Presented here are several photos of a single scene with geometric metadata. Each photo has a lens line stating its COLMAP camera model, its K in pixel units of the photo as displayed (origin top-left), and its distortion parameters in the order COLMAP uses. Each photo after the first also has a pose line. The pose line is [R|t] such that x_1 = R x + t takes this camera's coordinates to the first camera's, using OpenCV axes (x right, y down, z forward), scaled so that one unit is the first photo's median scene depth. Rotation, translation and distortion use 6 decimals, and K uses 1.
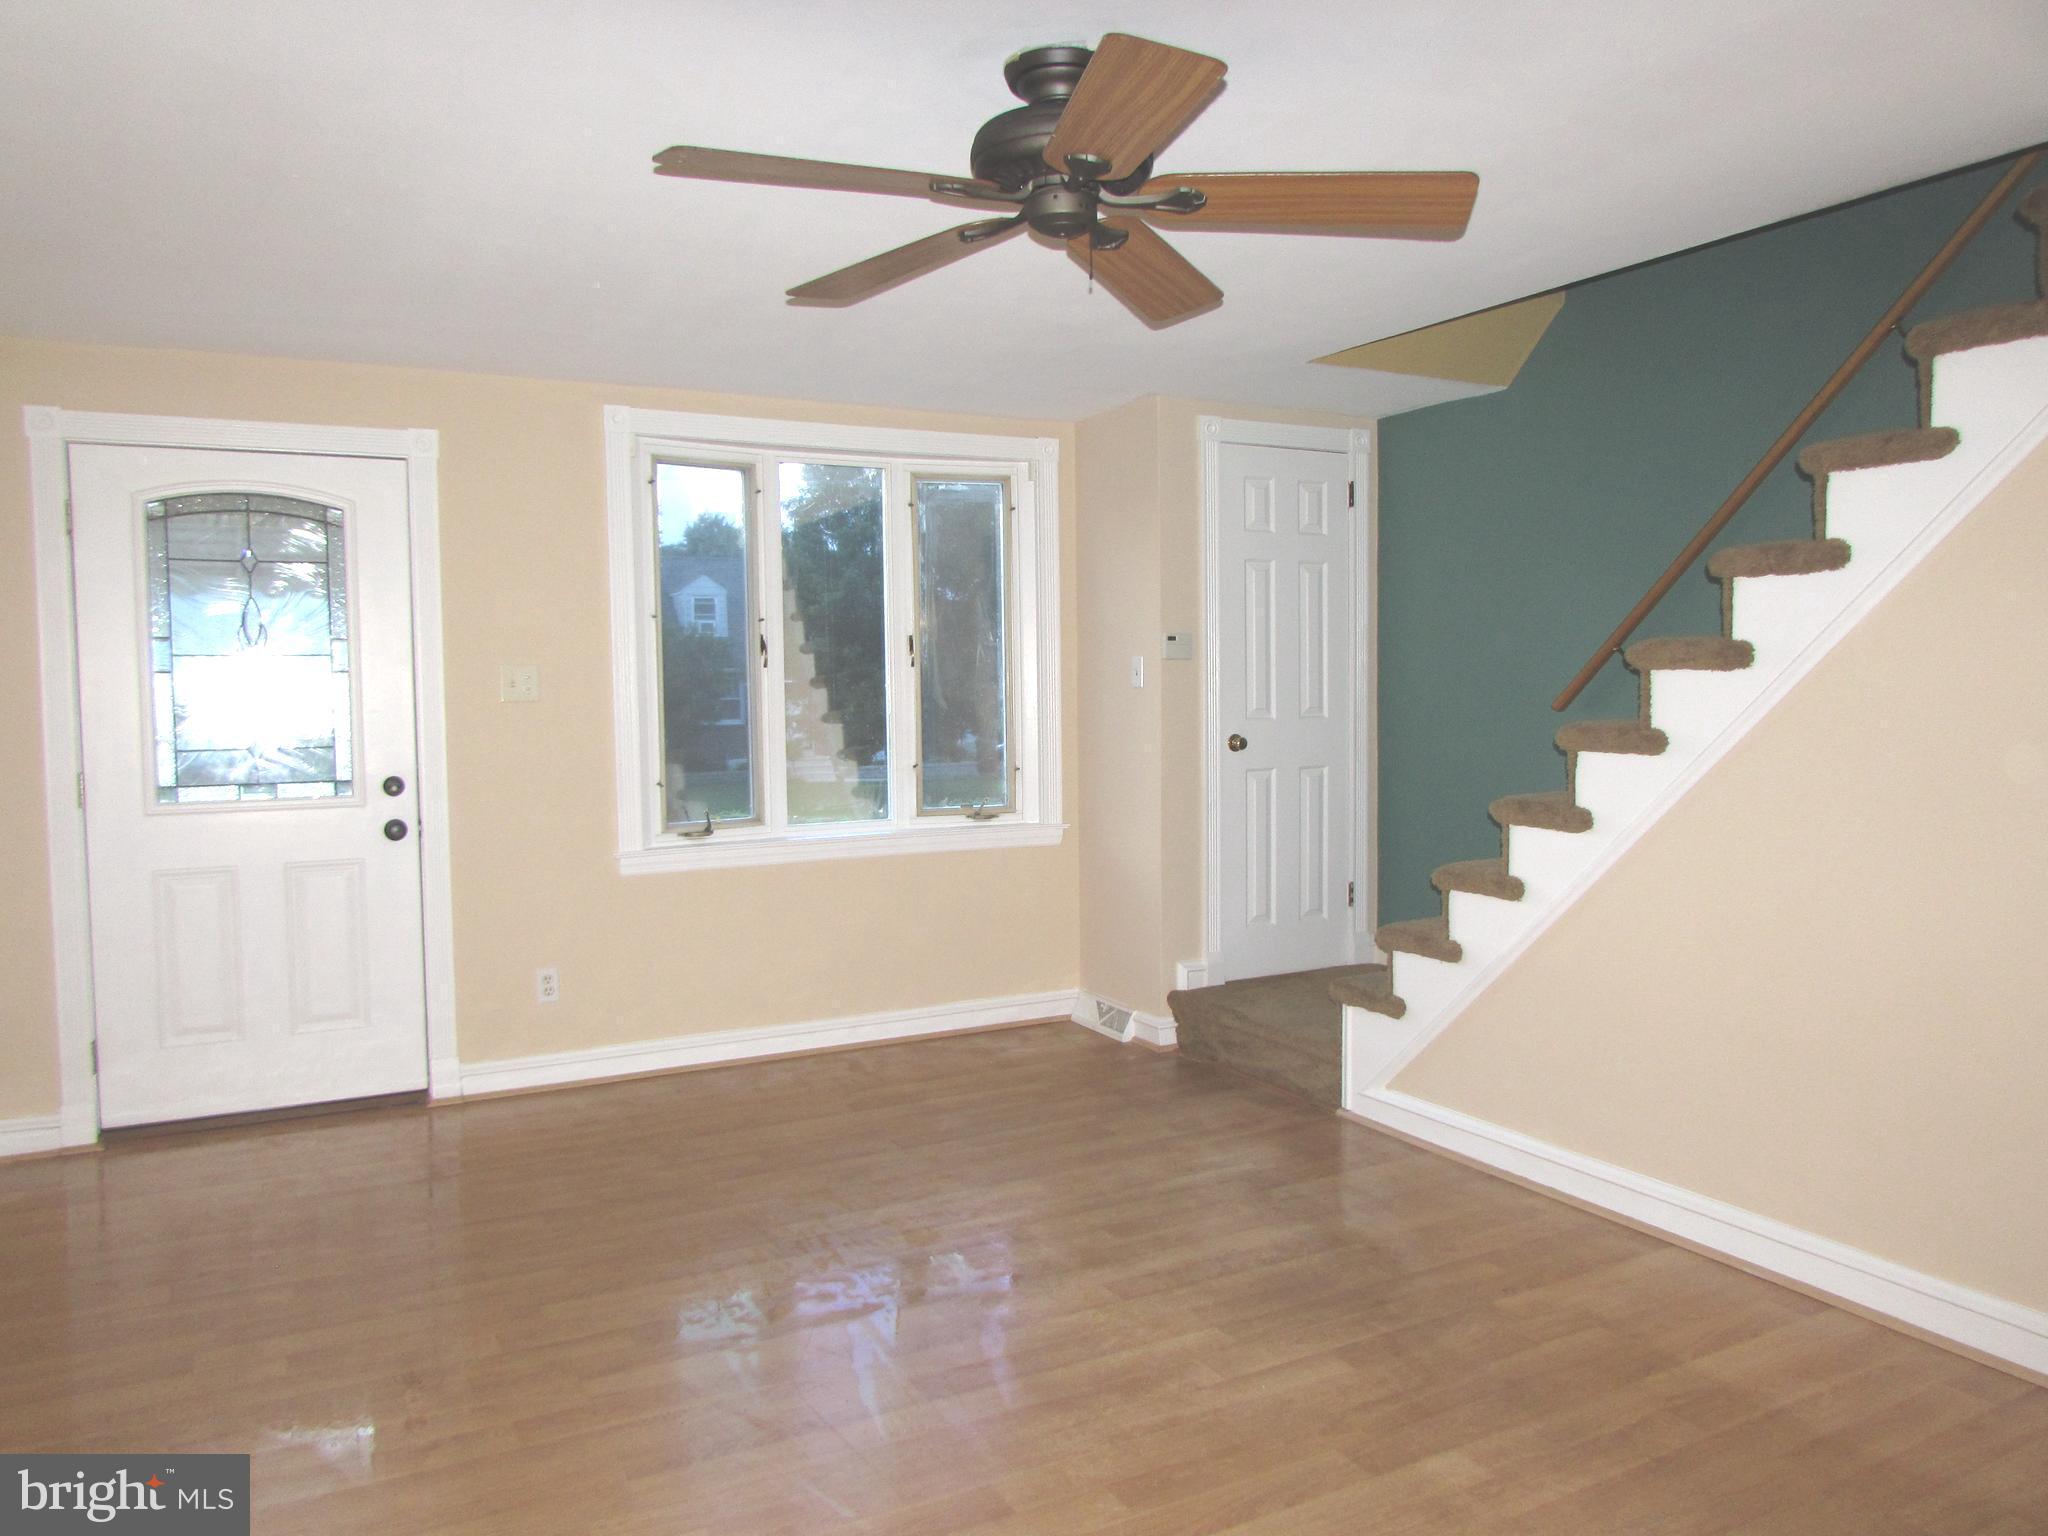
lens RADIAL K [[1450.5, 0, 1027.9], [0, 1450.5, 775.9], [0, 0, 1]] dist [-0.009081, -0.000652]
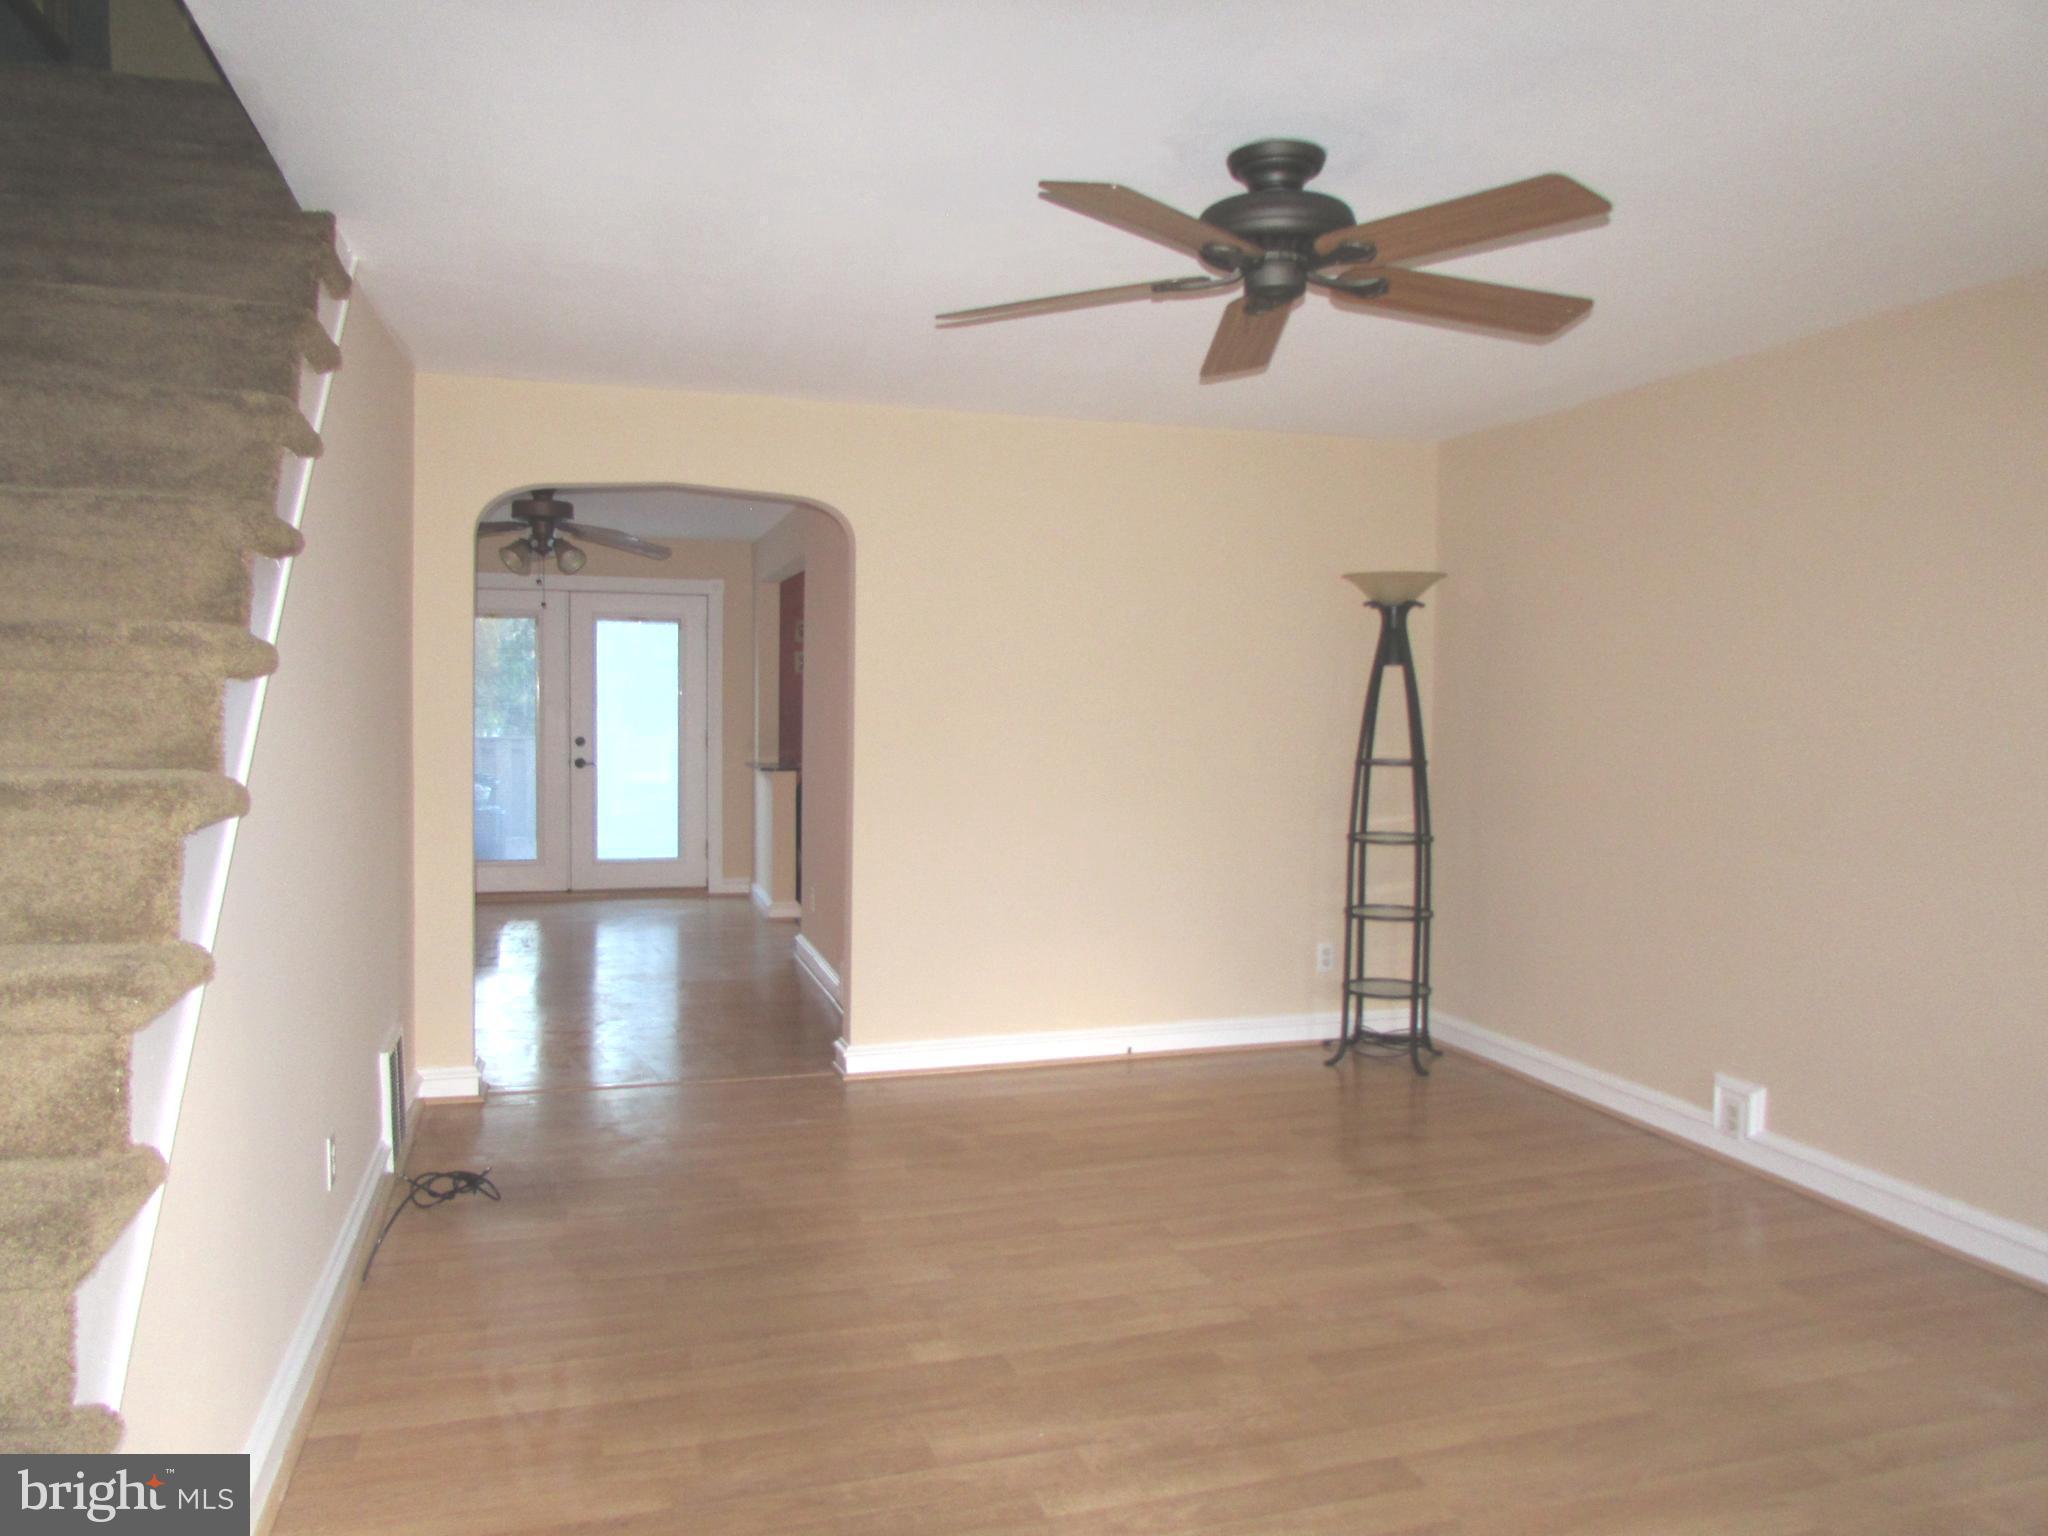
lens RADIAL K [[1447.6, 0, 1032.4], [0, 1447.6, 770.9], [0, 0, 1]] dist [-0.030899, 0.014453]
pose [[-0.982610, -0.011282, 0.185340, -0.003435], [0.007742, 0.994795, 0.101601, -0.096336], [-0.185522, 0.101269, -0.977408, 1.605051]]
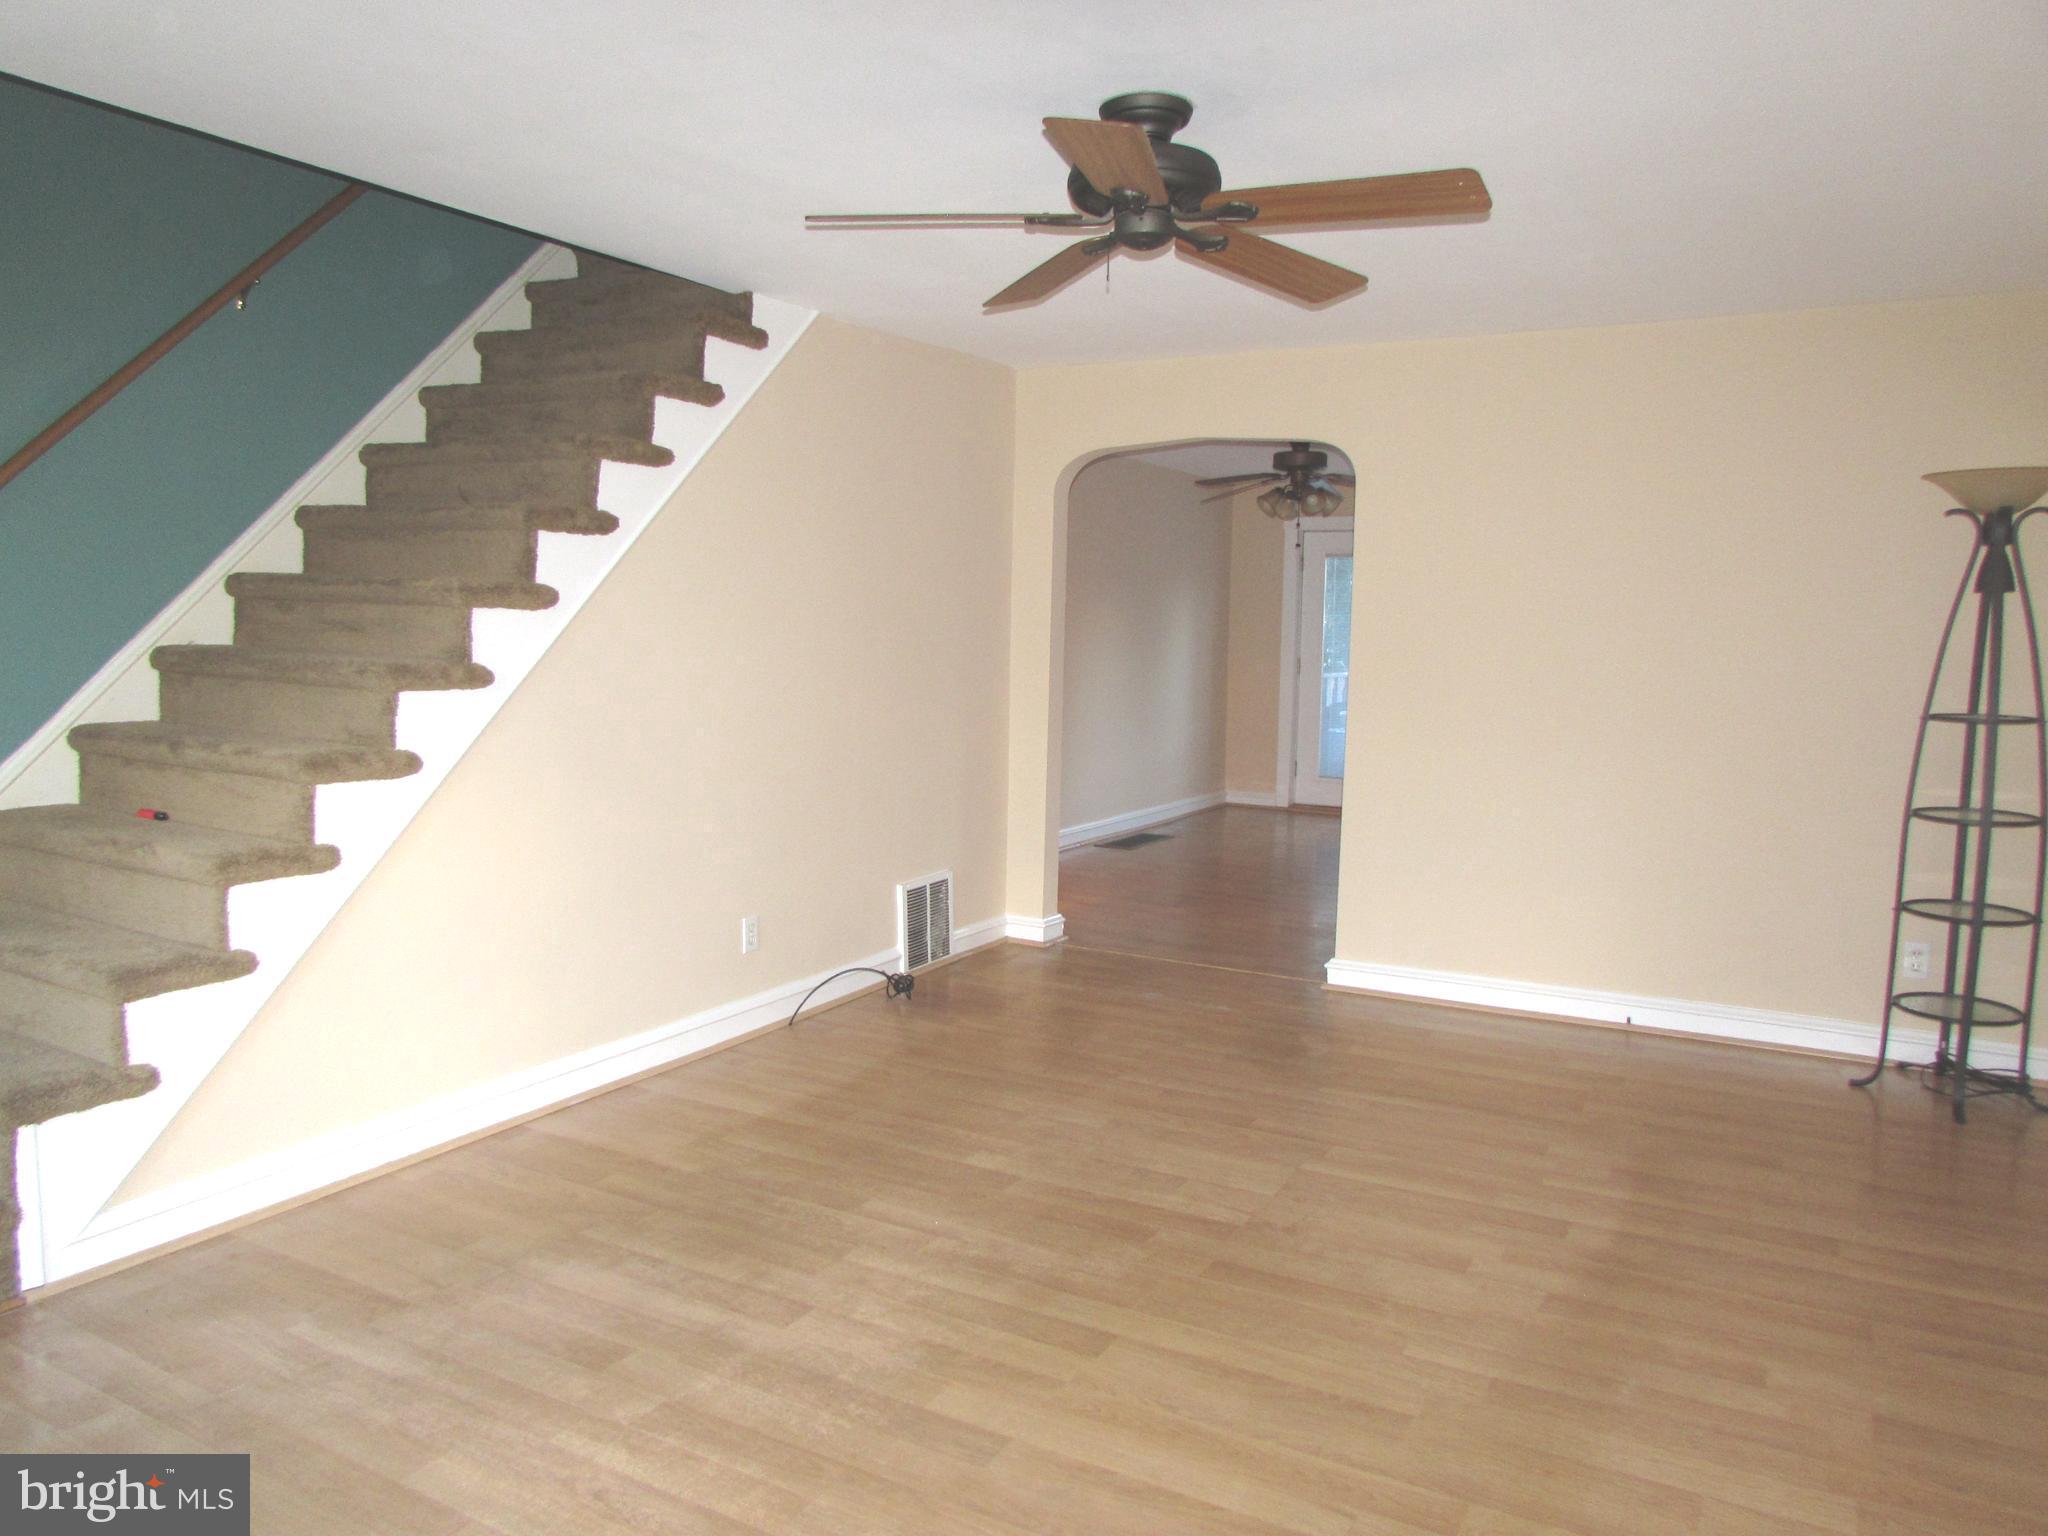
lens RADIAL K [[1450.5, 0, 1027.9], [0, 1450.5, 775.9], [0, 0, 1]] dist [-0.009081, -0.000652]
pose [[-0.537162, -0.090465, 0.838613, -0.714248], [0.034915, 0.990995, 0.129268, -0.077955], [-0.842756, 0.098718, -0.529167, 1.298833]]
